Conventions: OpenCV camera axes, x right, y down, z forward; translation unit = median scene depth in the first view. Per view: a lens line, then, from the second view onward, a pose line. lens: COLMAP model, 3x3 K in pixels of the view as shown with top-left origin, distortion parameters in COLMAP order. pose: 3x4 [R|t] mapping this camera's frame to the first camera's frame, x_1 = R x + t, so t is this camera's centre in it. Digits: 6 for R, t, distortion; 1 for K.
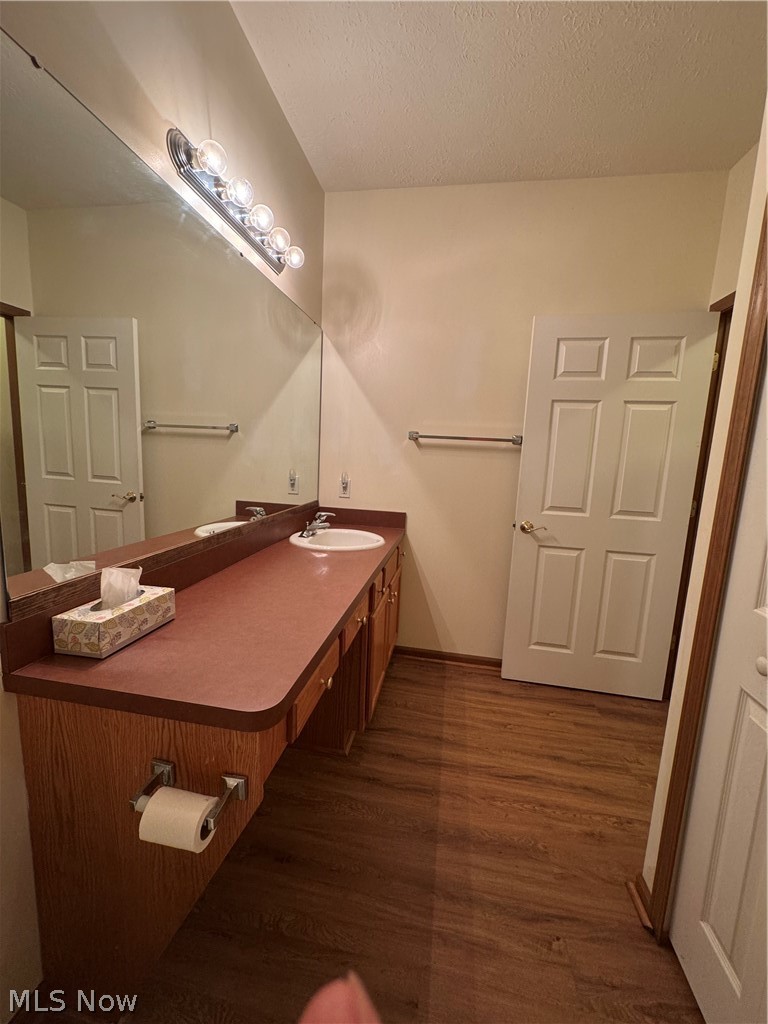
lens RADIAL K [[412.3, 0, 379.8], [0, 412.3, 515.0], [0, 0, 1]] dist [0.000055, -0.000150]
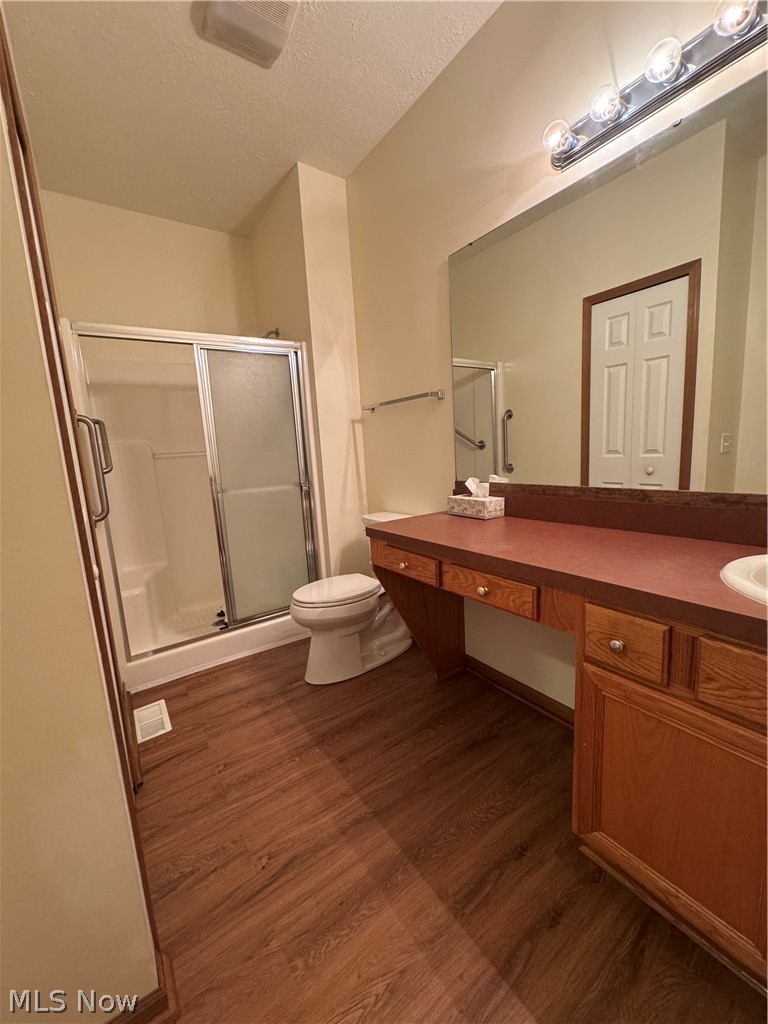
lens RADIAL K [[412.3, 0, 380.3], [0, 412.3, 511.1], [0, 0, 1]] dist [0.000055, -0.000150]
pose [[-0.714386, 0.094504, -0.693341, 0.747781], [-0.084204, 0.972029, 0.219249, -0.080647], [0.694668, 0.215010, -0.686446, 1.506993]]
